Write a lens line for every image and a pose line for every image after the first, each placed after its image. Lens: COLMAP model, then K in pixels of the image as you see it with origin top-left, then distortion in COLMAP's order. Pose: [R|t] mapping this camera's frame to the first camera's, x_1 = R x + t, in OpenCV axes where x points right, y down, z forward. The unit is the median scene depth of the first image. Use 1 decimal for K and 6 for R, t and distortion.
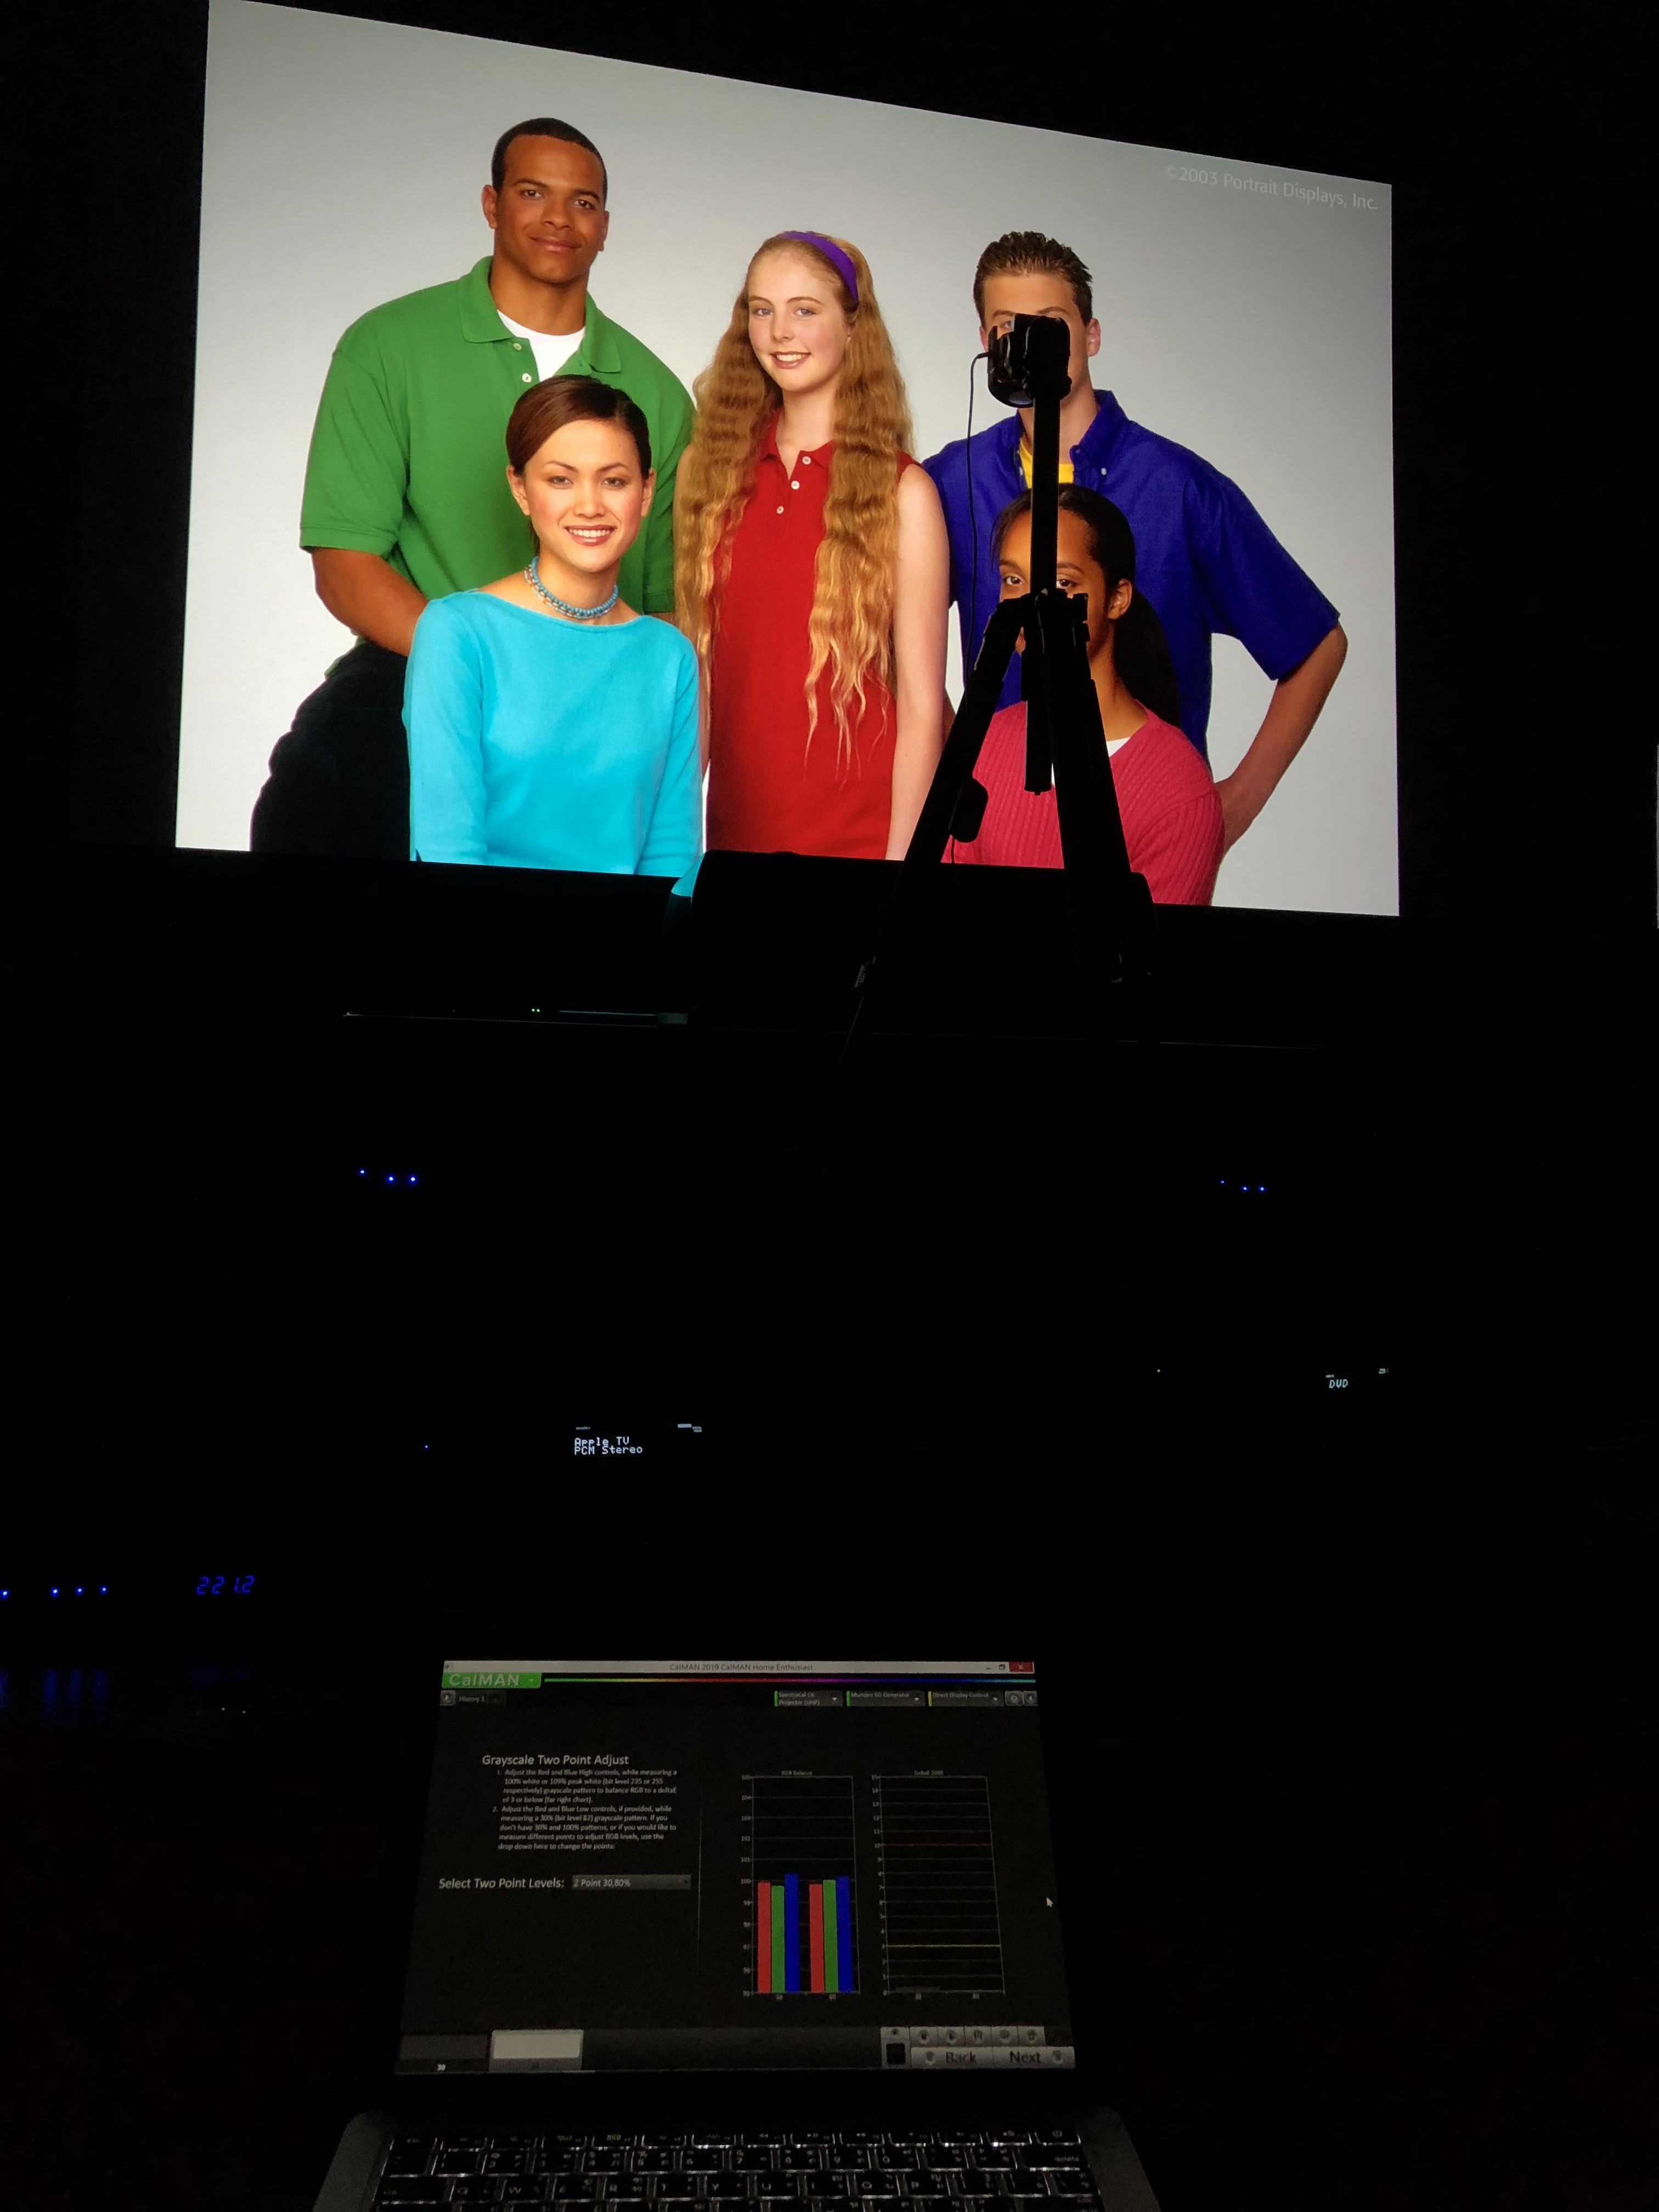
lens RADIAL K [[1850.4, 0, 829.5], [0, 1850.4, 1106.0], [0, 0, 1]] dist [0.003032, 0.018321]
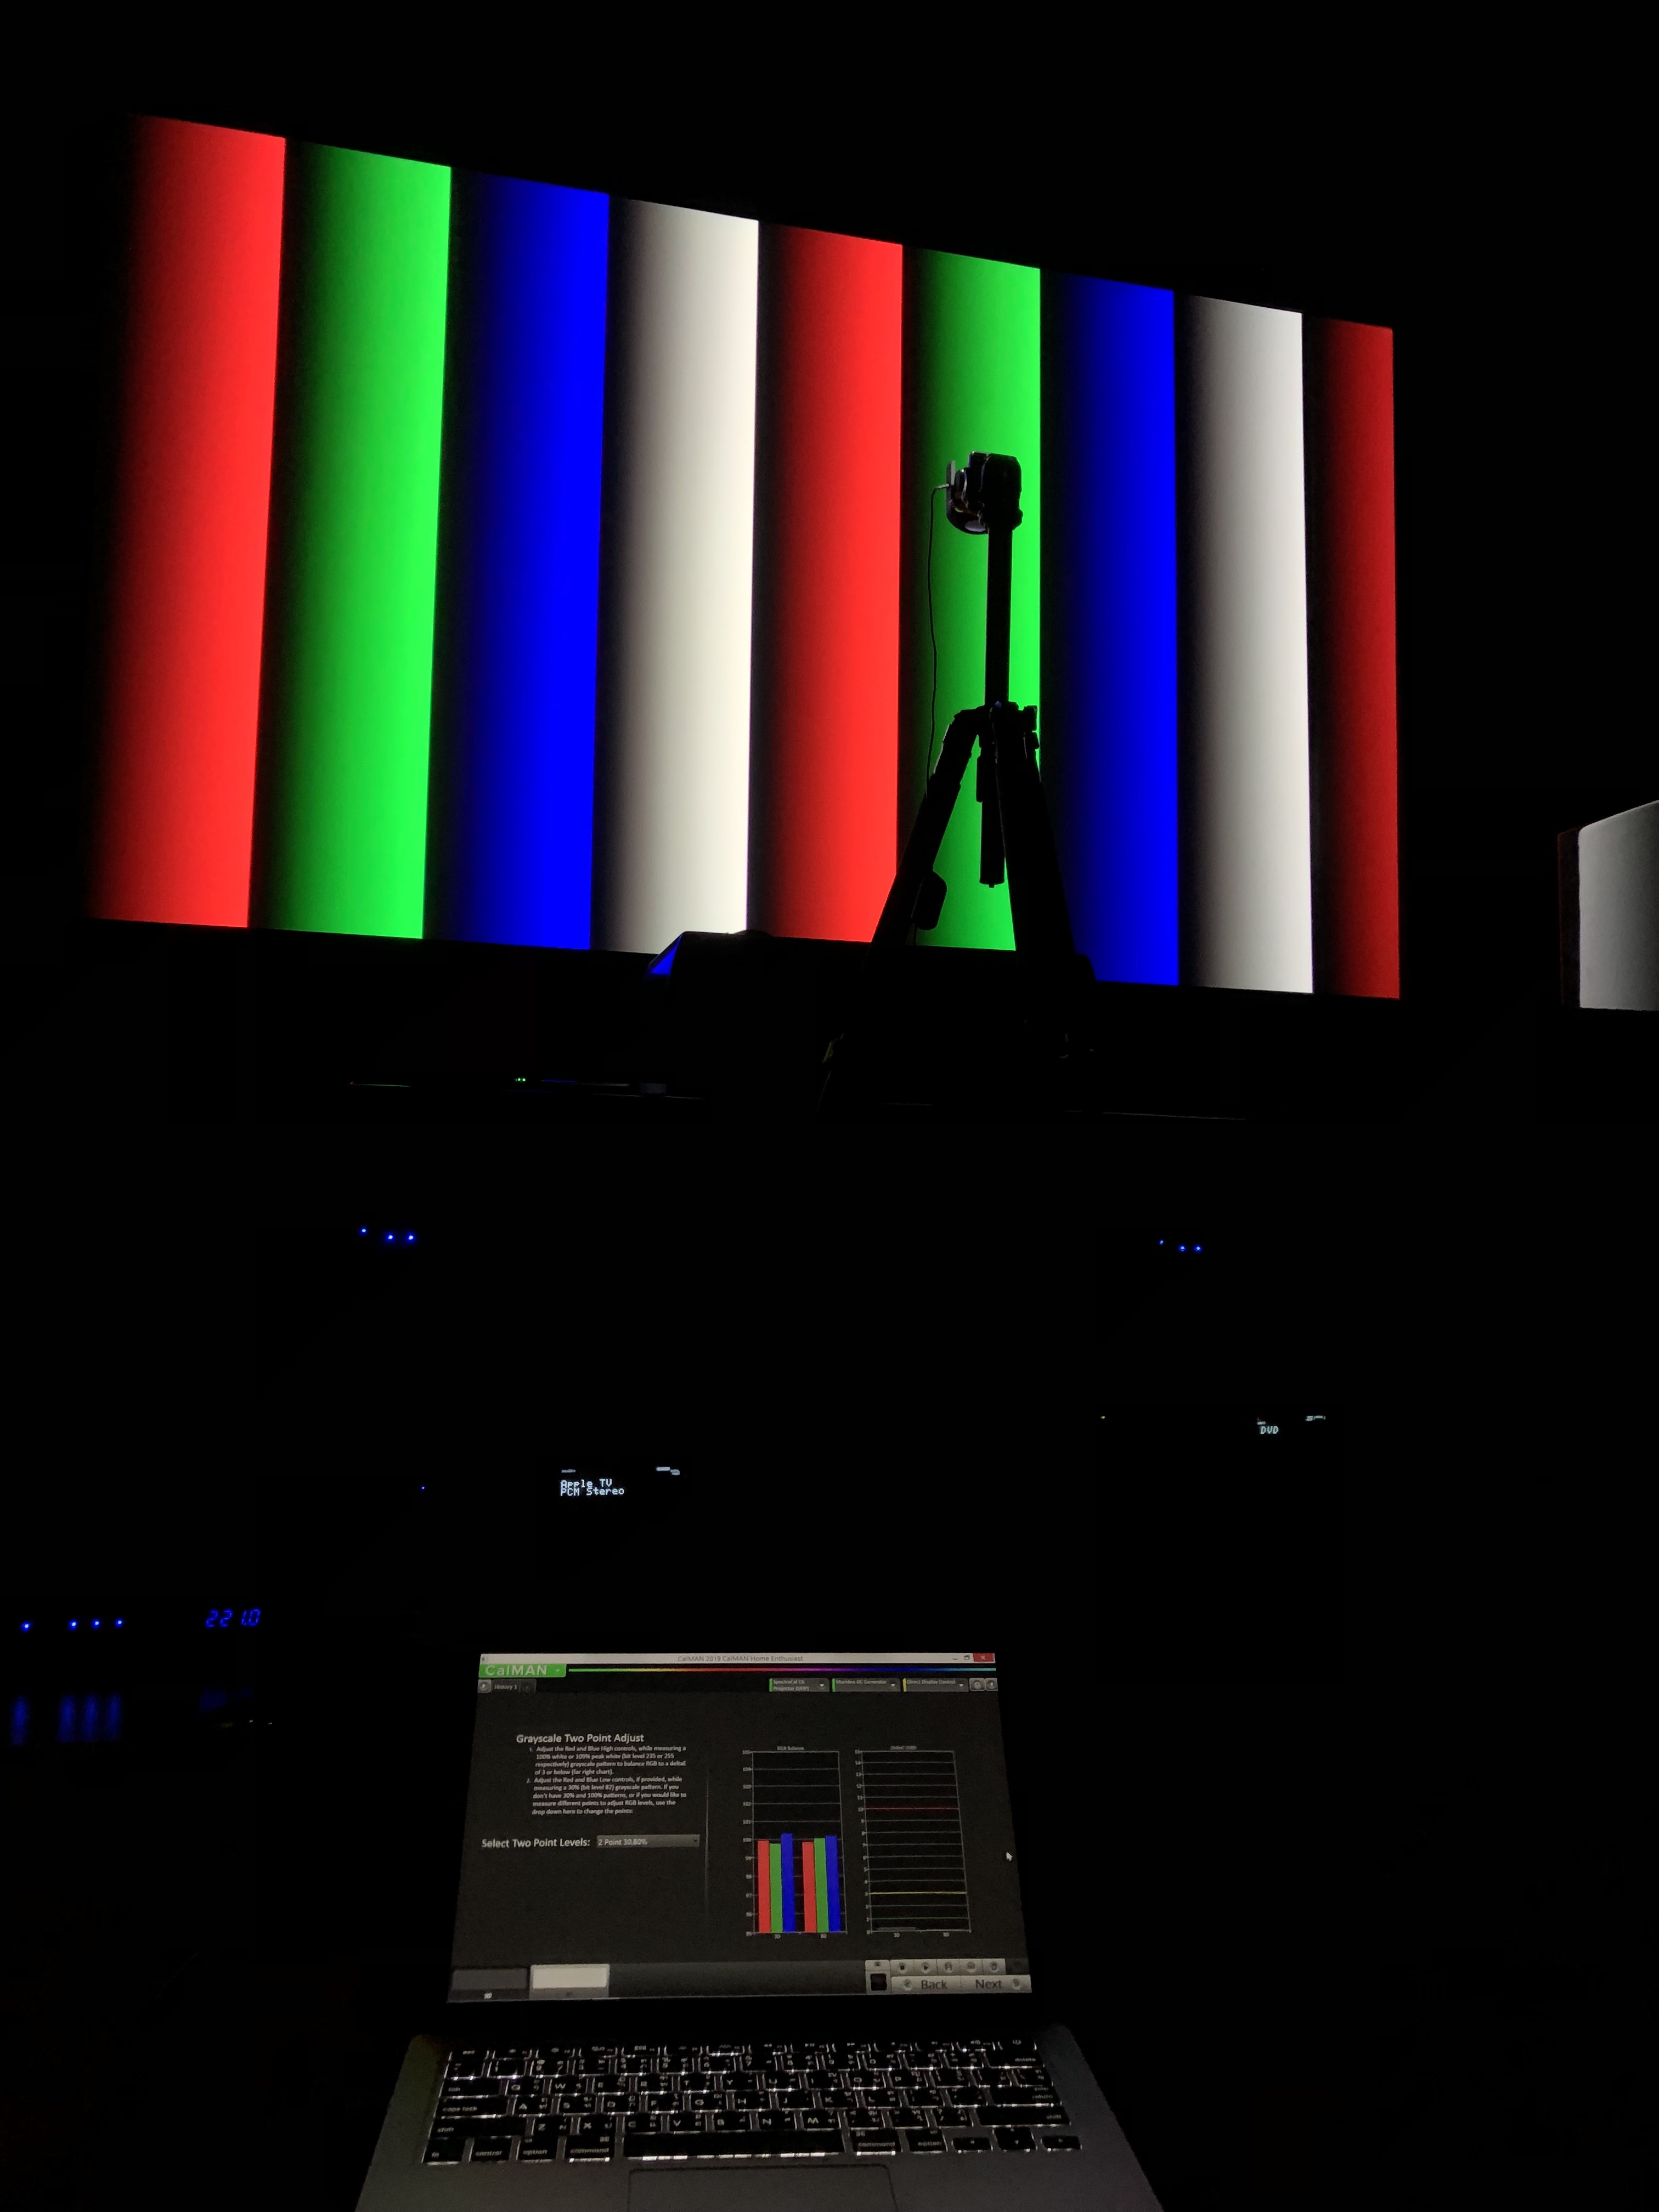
lens RADIAL K [[1856.9, 0, 829.5], [0, 1856.9, 1106.0], [0, 0, 1]] dist [-0.004539, 0.047046]
pose [[0.999562, 0.004598, 0.029236, -0.029478], [-0.003546, 0.999348, -0.035938, 0.001626], [-0.029382, 0.035818, 0.998926, -0.175418]]
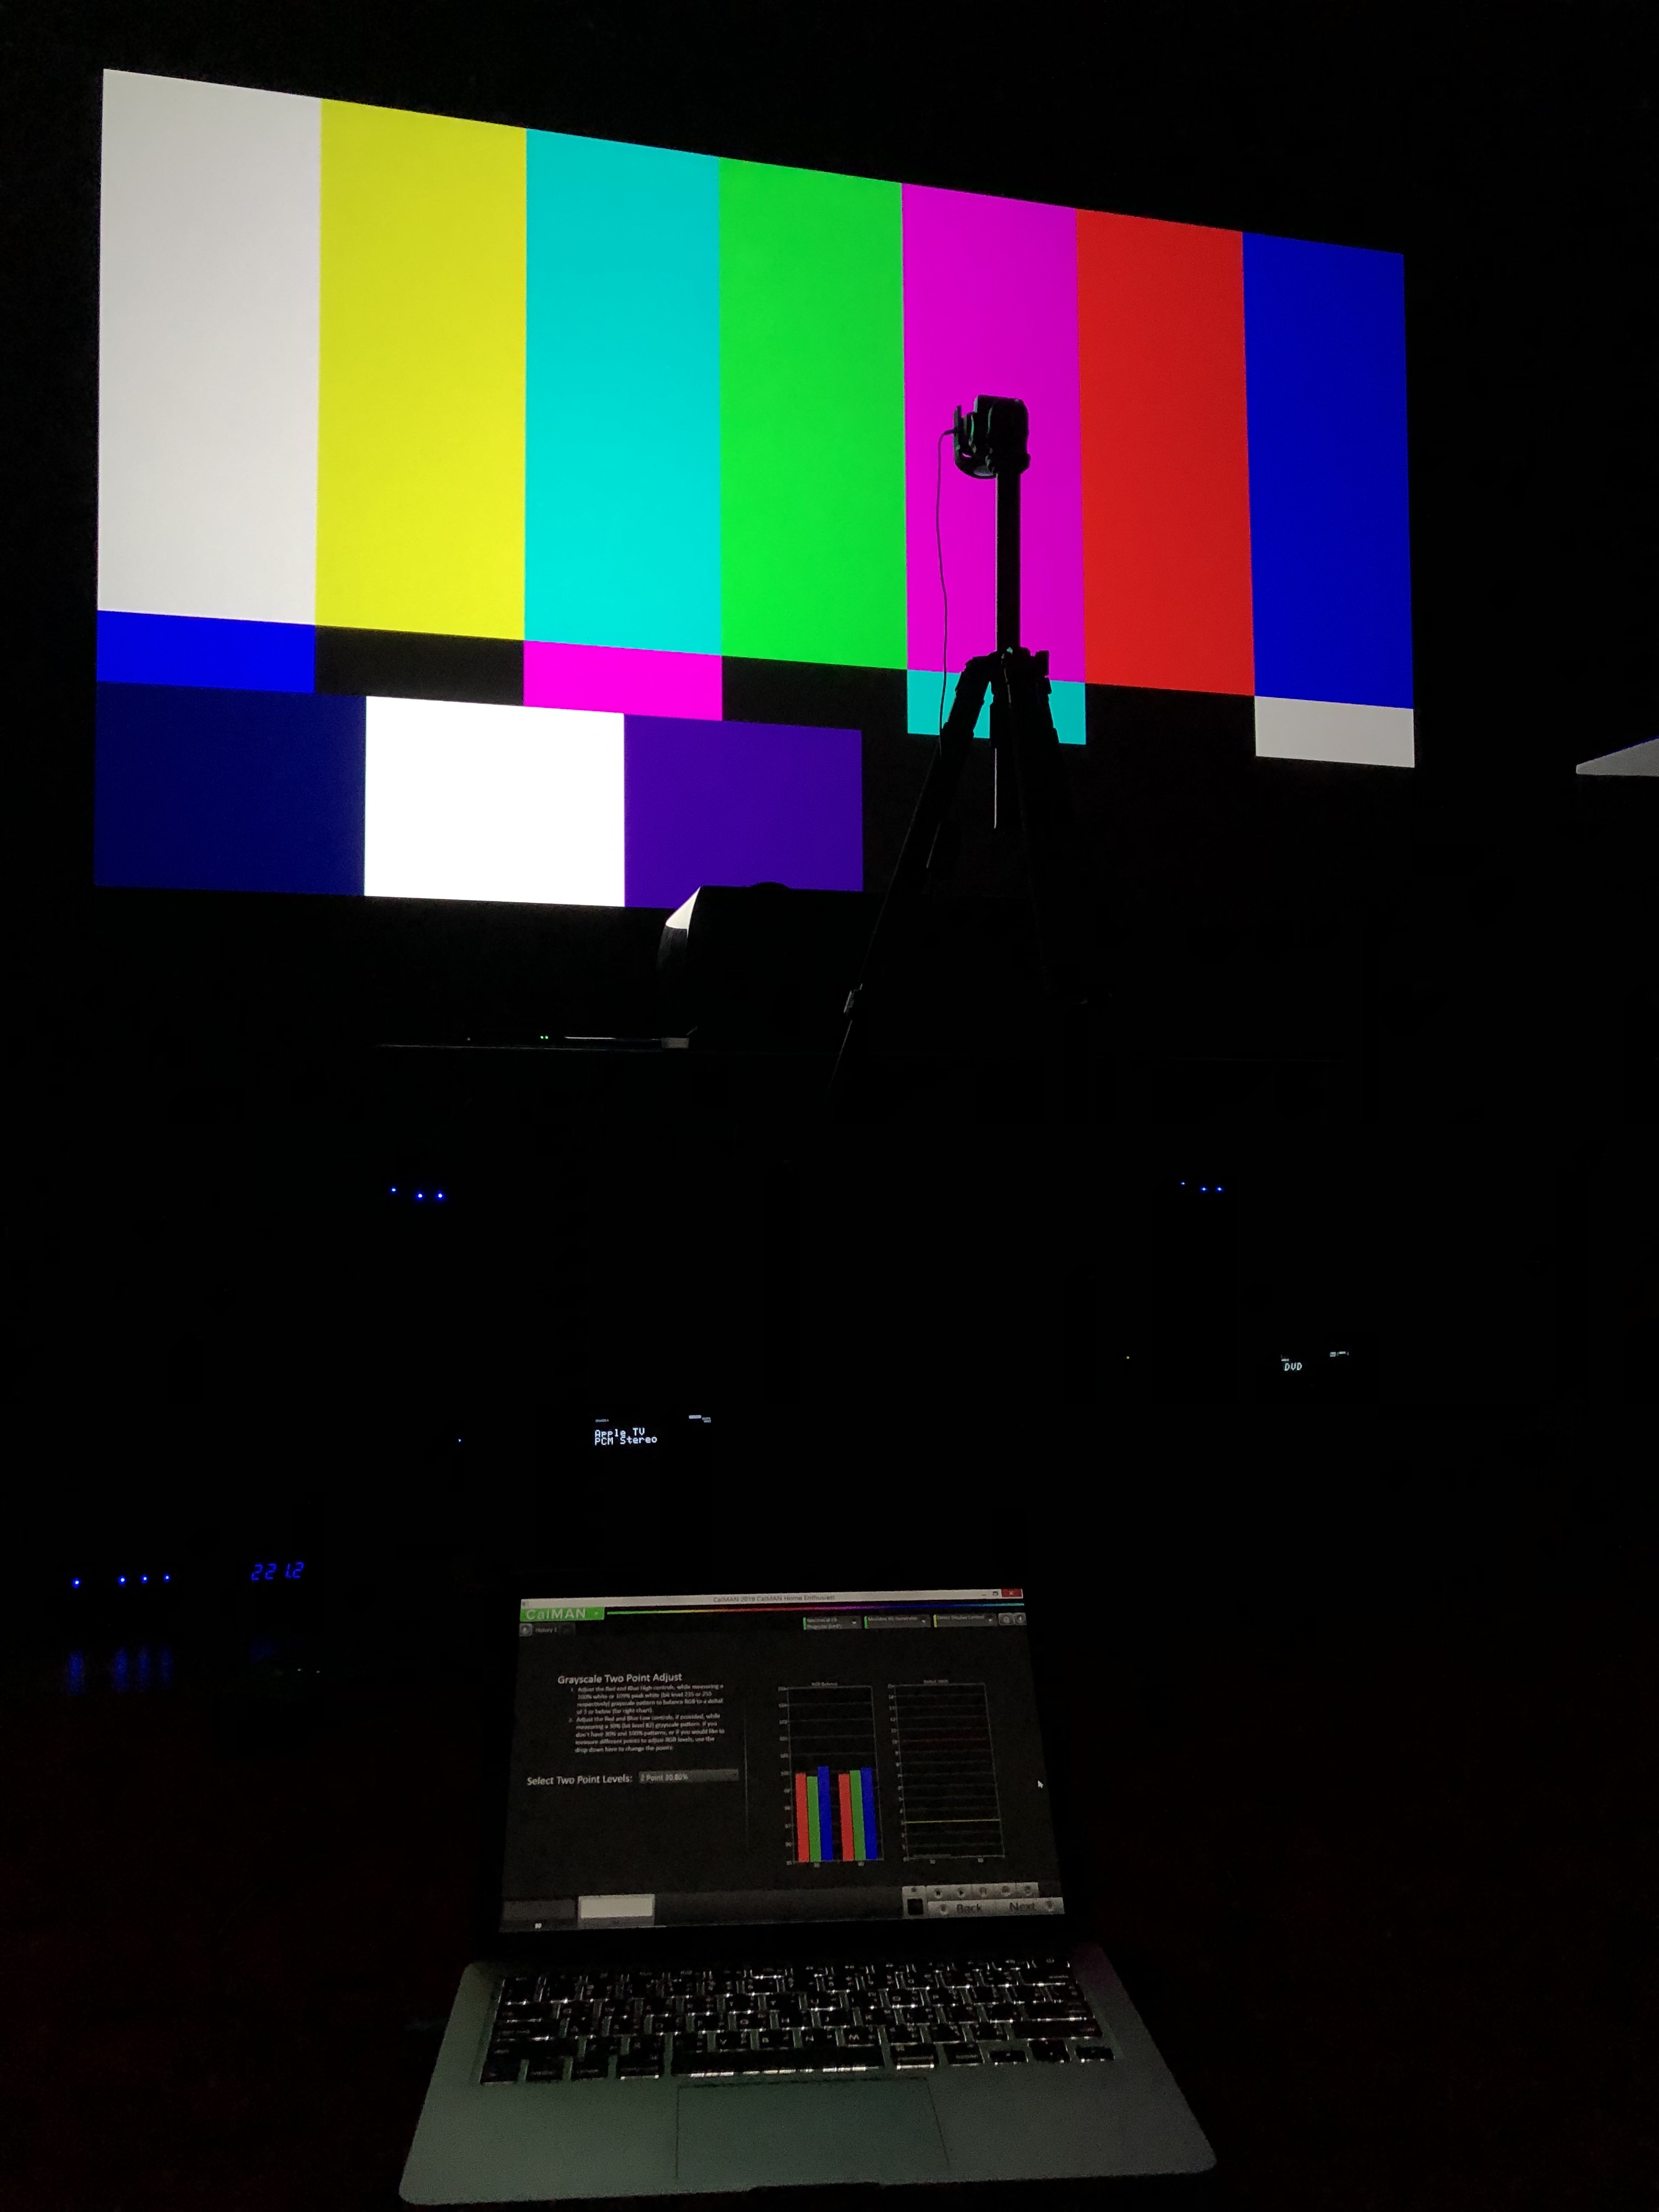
lens RADIAL K [[1856.5, 0, 829.5], [0, 1856.5, 1106.0], [0, 0, 1]] dist [0.011533, -0.005378]
pose [[0.999686, -0.019155, 0.016145, -0.027244], [0.019288, 0.999781, -0.008081, 0.000302], [-0.015987, 0.008390, 0.999837, -0.195056]]
